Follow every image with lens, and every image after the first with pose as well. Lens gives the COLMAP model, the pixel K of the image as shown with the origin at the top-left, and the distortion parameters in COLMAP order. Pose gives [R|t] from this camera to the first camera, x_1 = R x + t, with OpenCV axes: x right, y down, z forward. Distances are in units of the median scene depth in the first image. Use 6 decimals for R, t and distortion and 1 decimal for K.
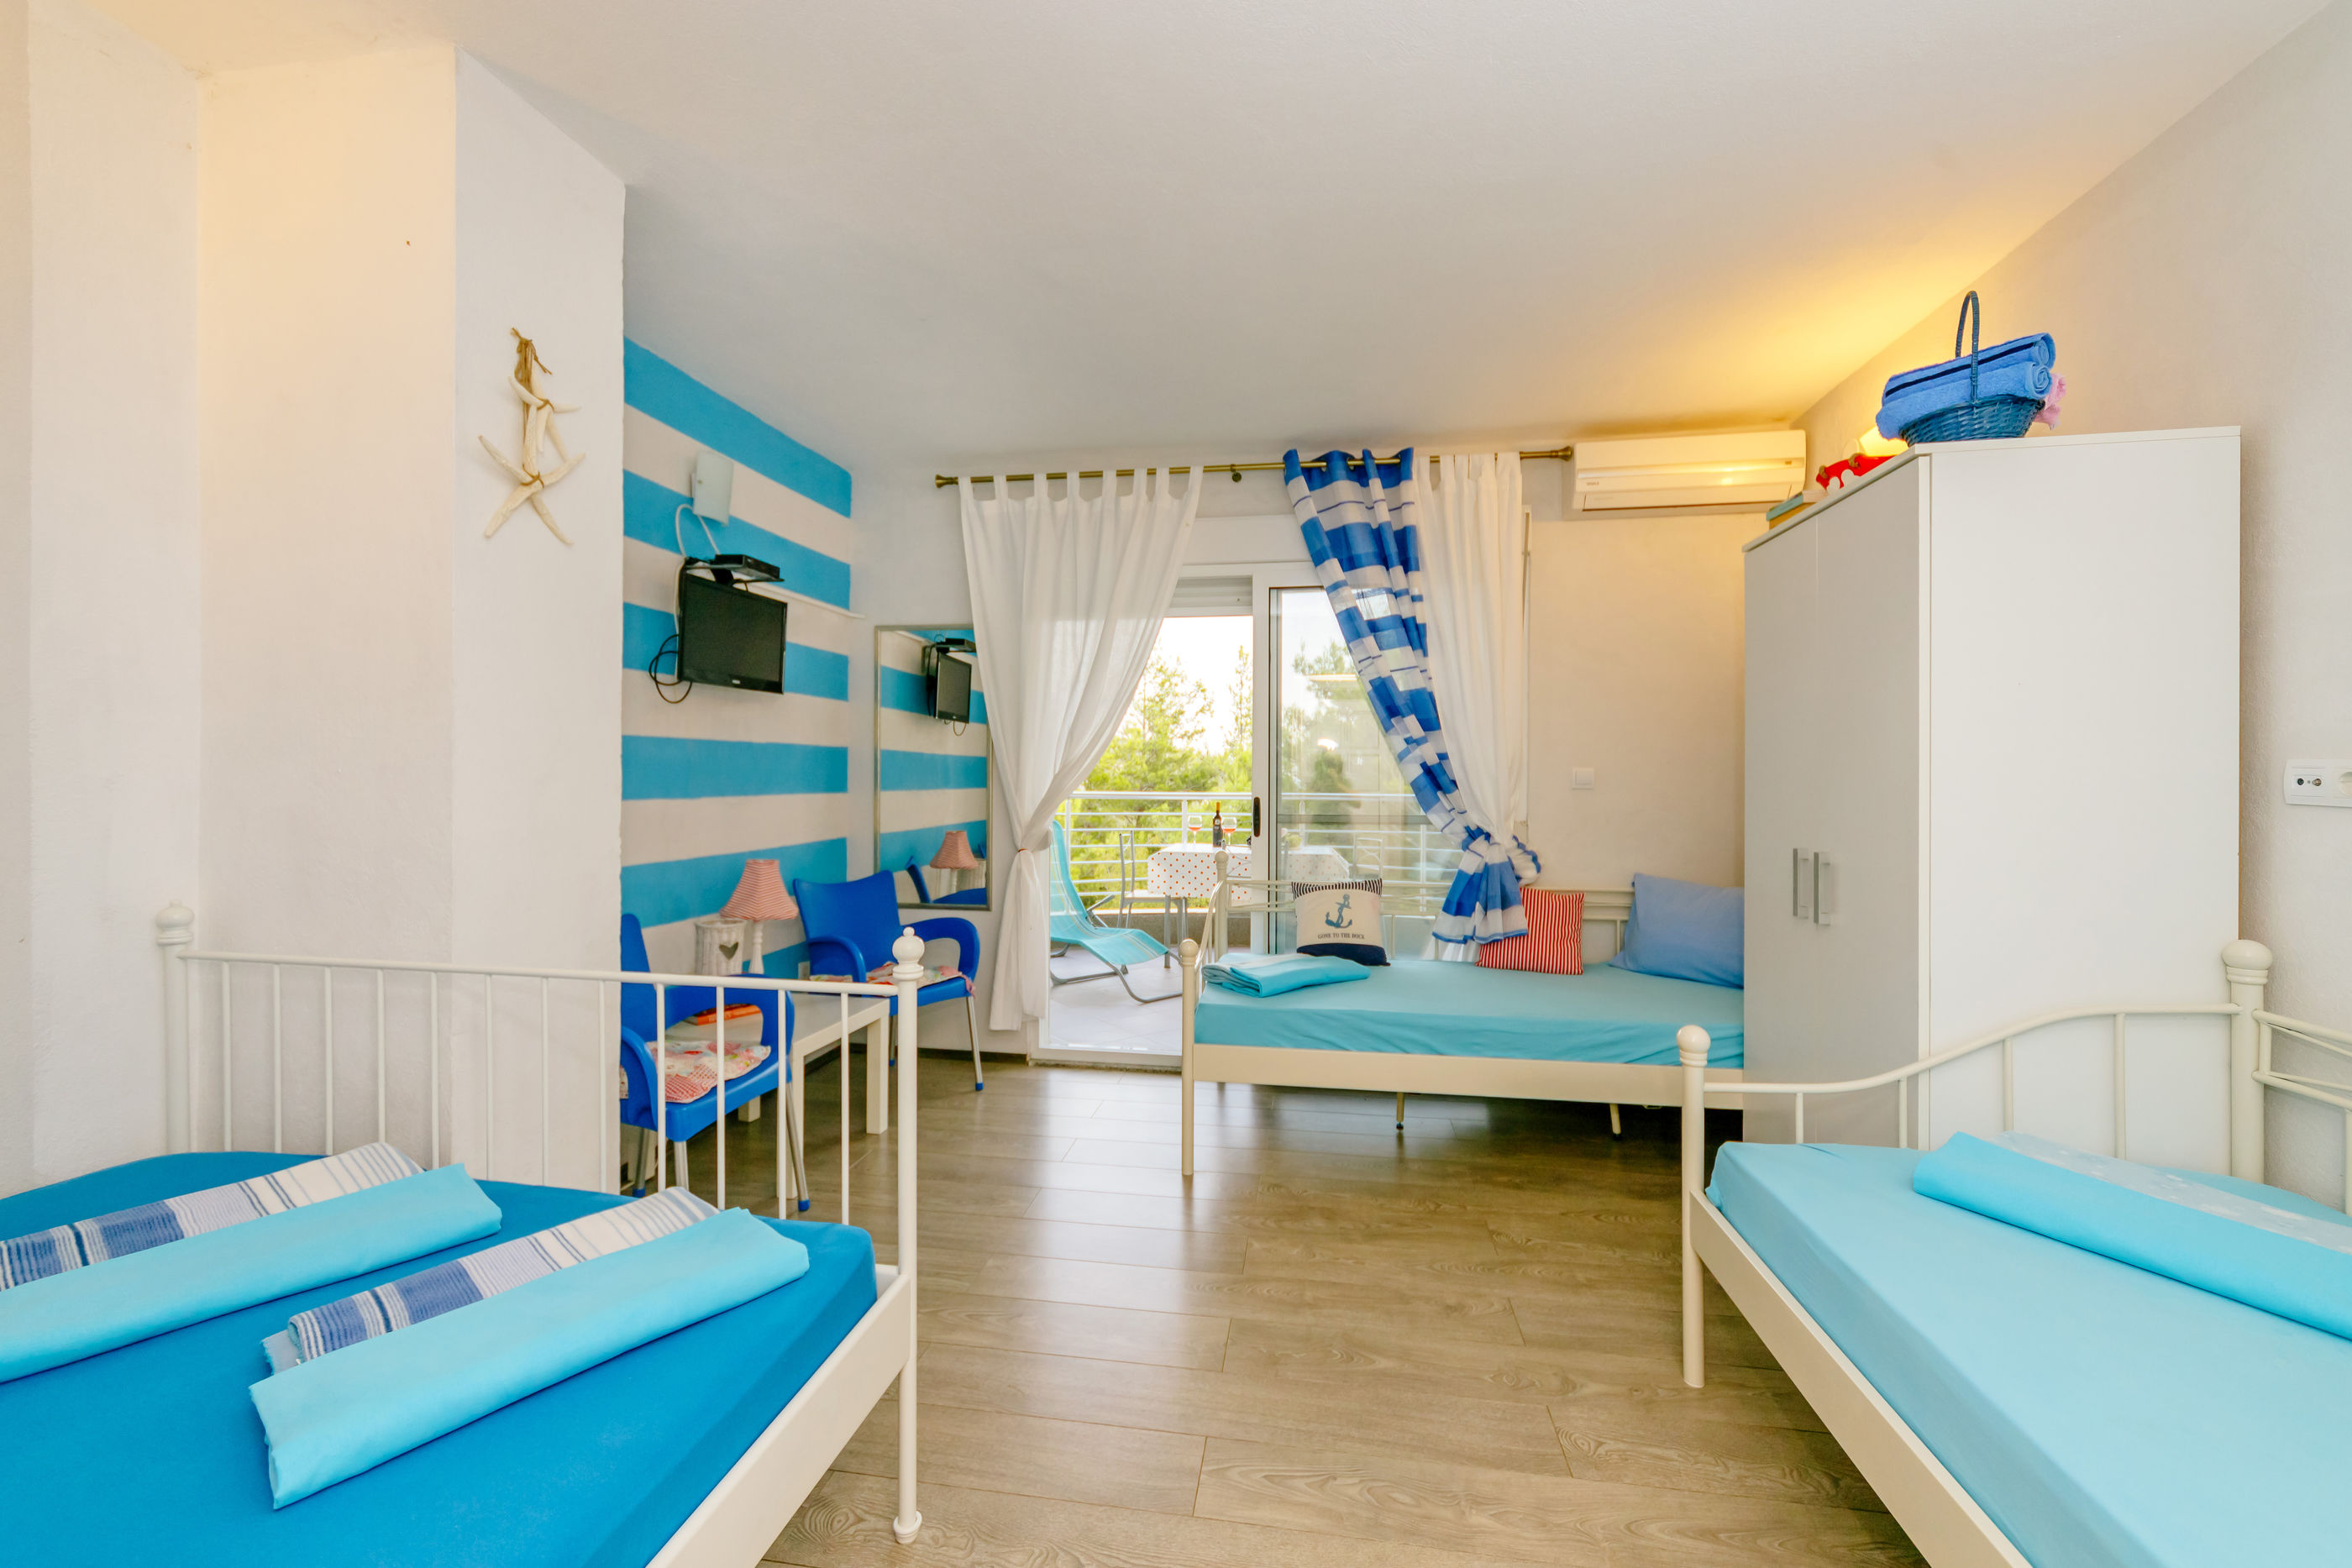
lens RADIAL K [[957.6, 0, 1176.0], [0, 957.6, 784.0], [0, 0, 1]] dist [0.011062, -0.003258]
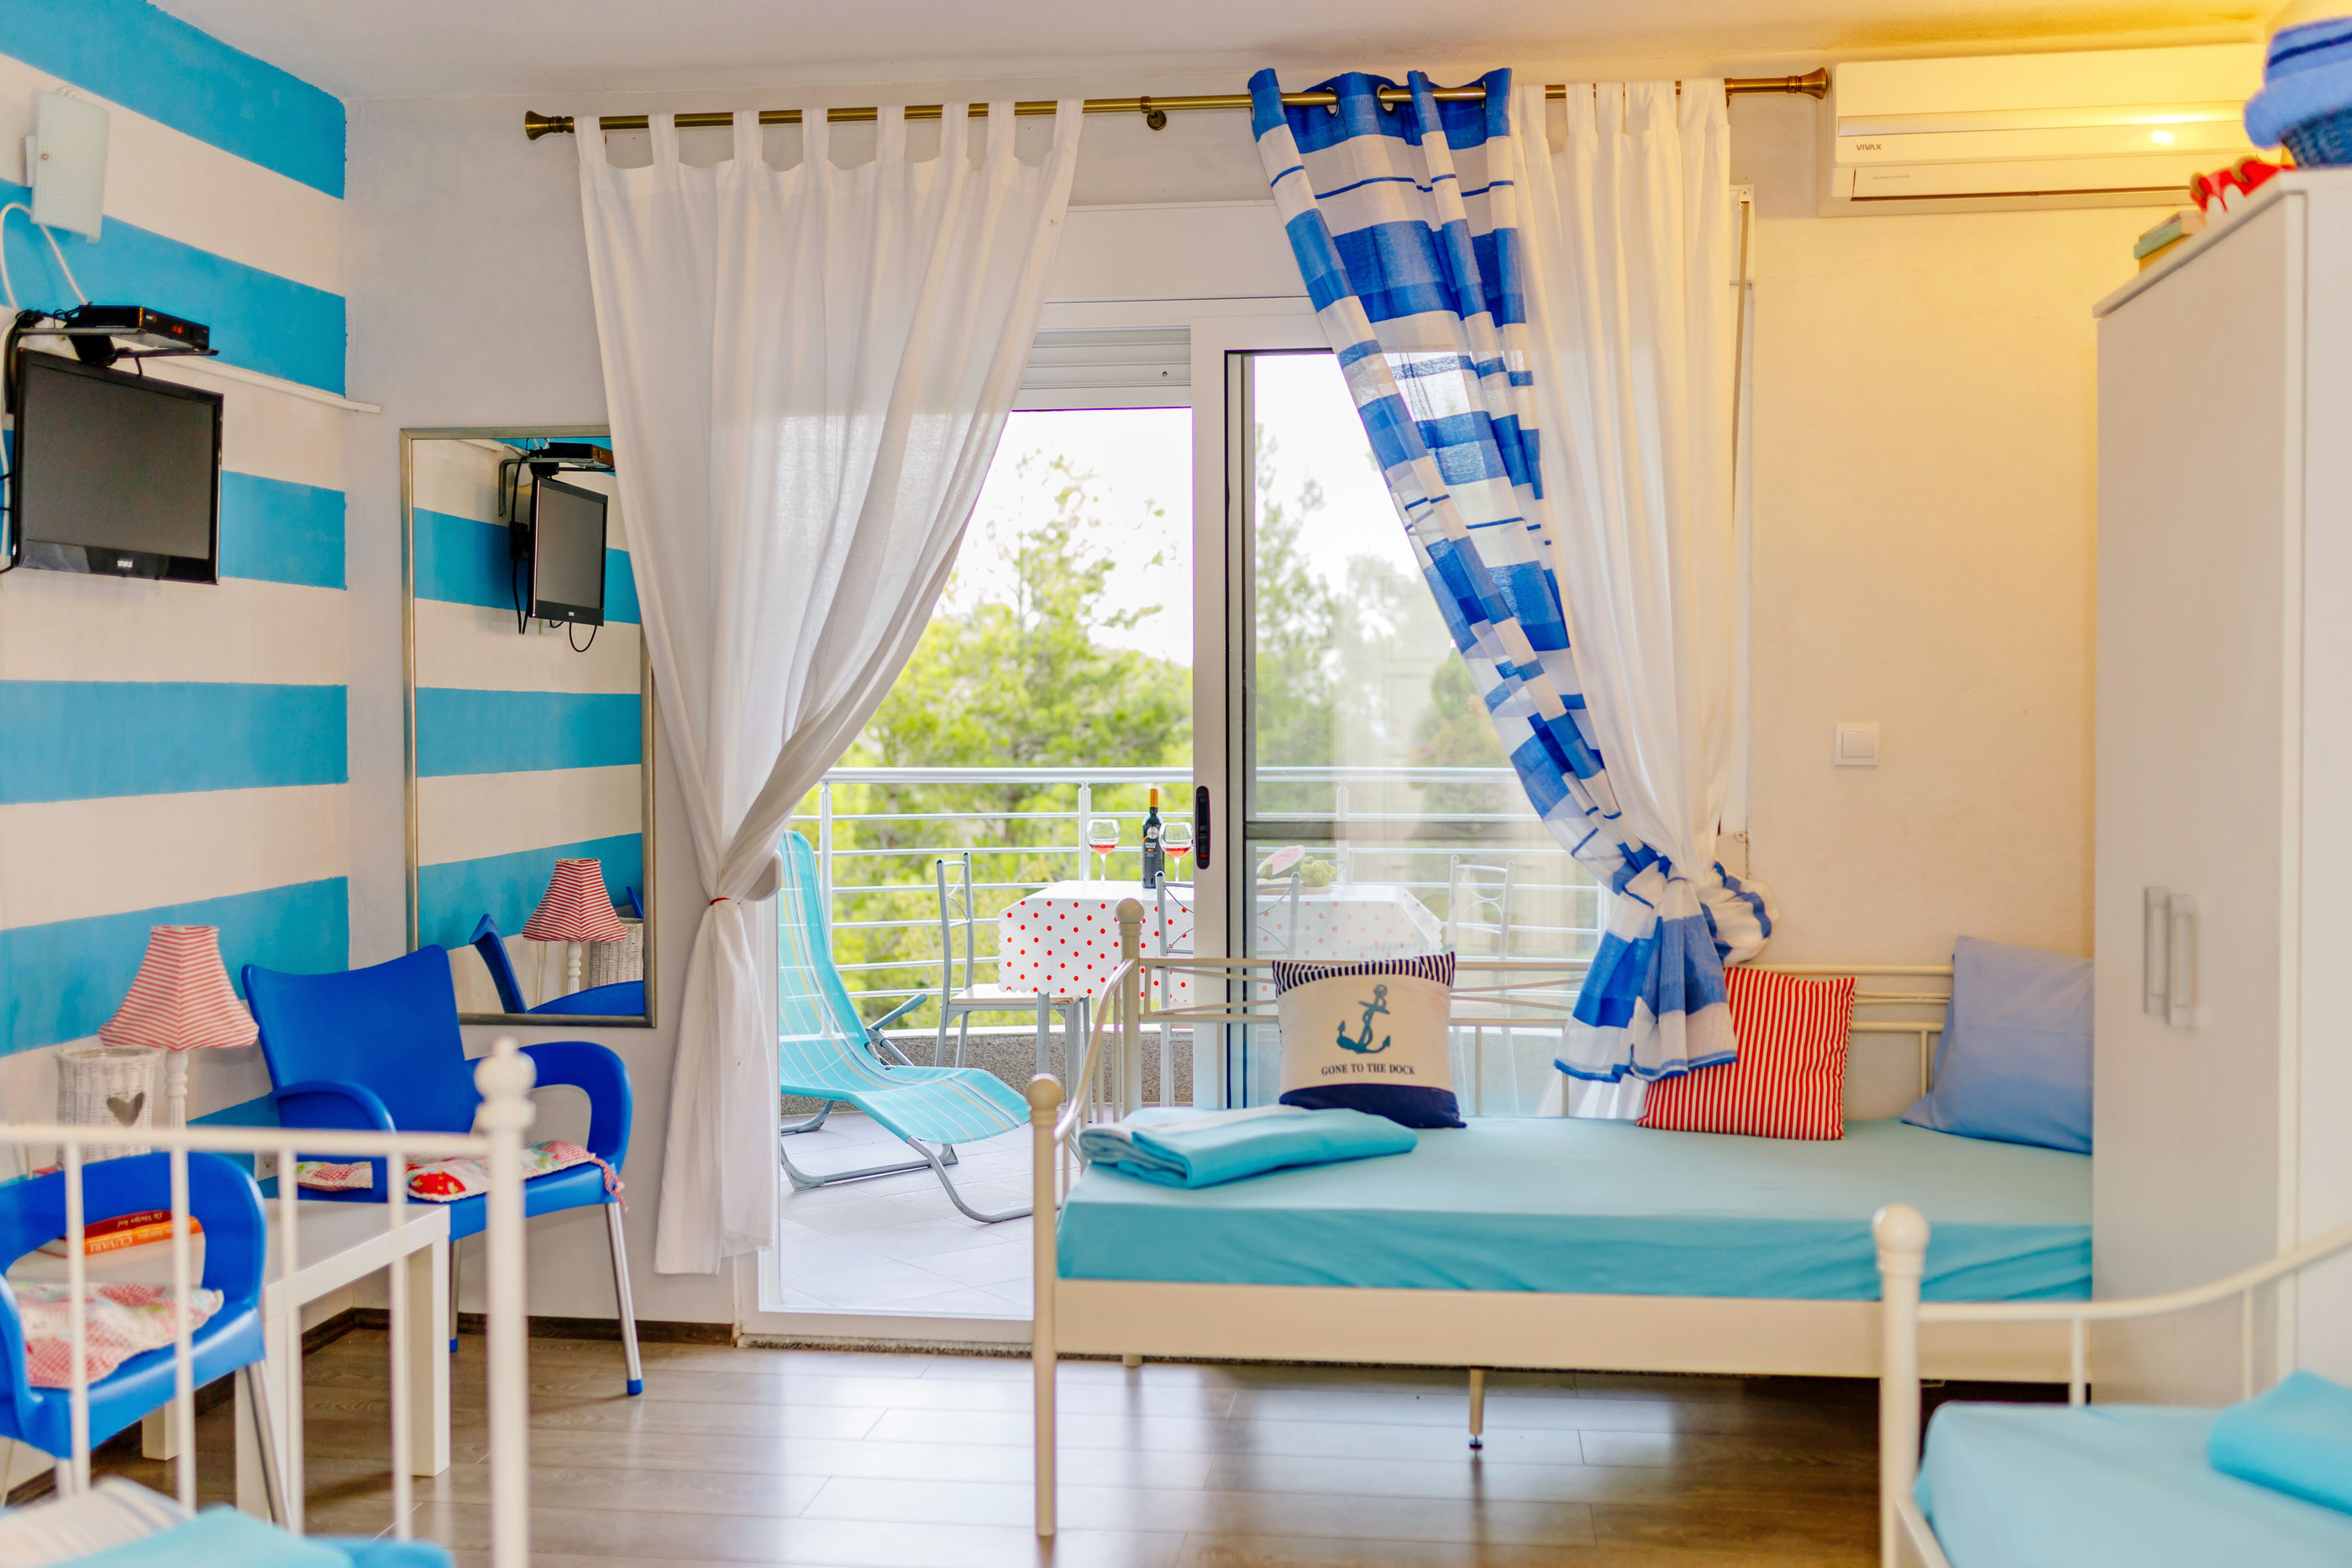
lens RADIAL K [[2320.3, 0, 1140.9], [0, 2320.3, 786.7], [0, 0, 1]] dist [-0.000443, 0.021709]
pose [[0.999865, -0.008990, 0.013748, 0.039539], [0.008656, 0.999669, 0.024211, -0.015884], [-0.013961, -0.024088, 0.999612, -0.179911]]
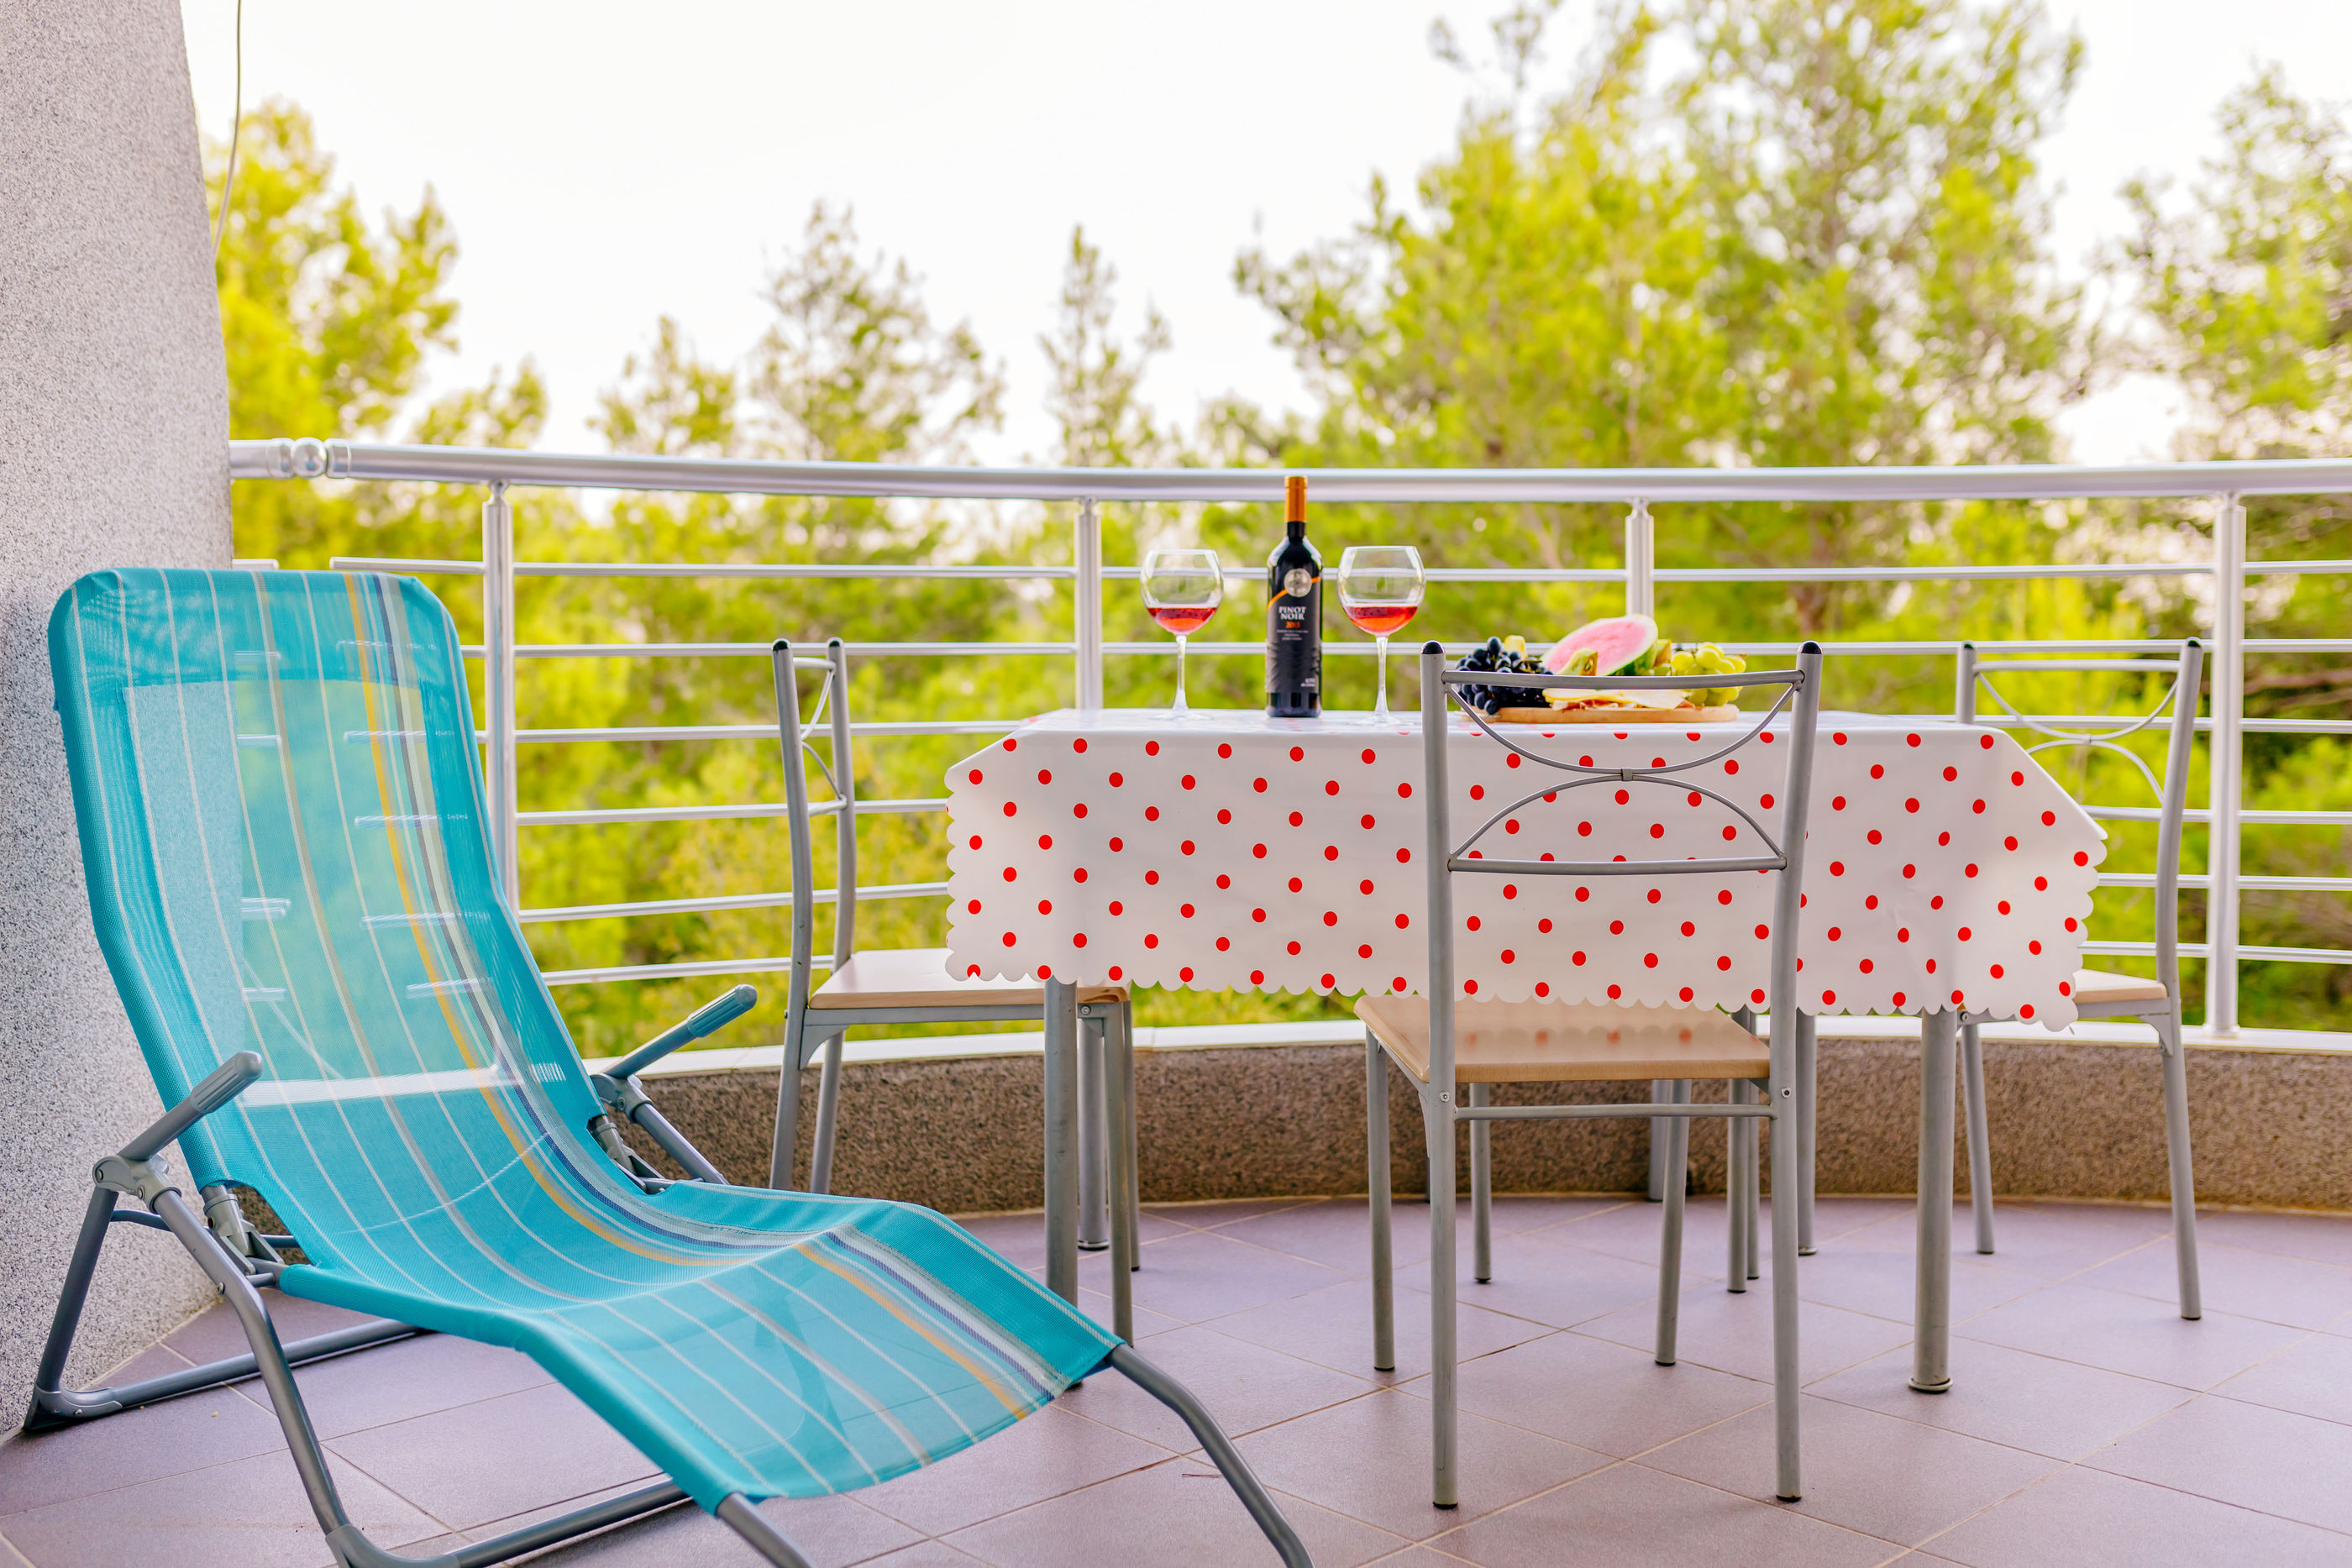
lens RADIAL K [[2342.8, 0, 1176.0], [0, 2342.8, 784.0], [0, 0, 1]] dist [-0.004395, 0.015665]
pose [[0.992090, -0.018296, 0.124189, -0.066567], [0.011074, 0.998221, 0.058591, 0.089795], [-0.125040, -0.056752, 0.990527, 0.940286]]
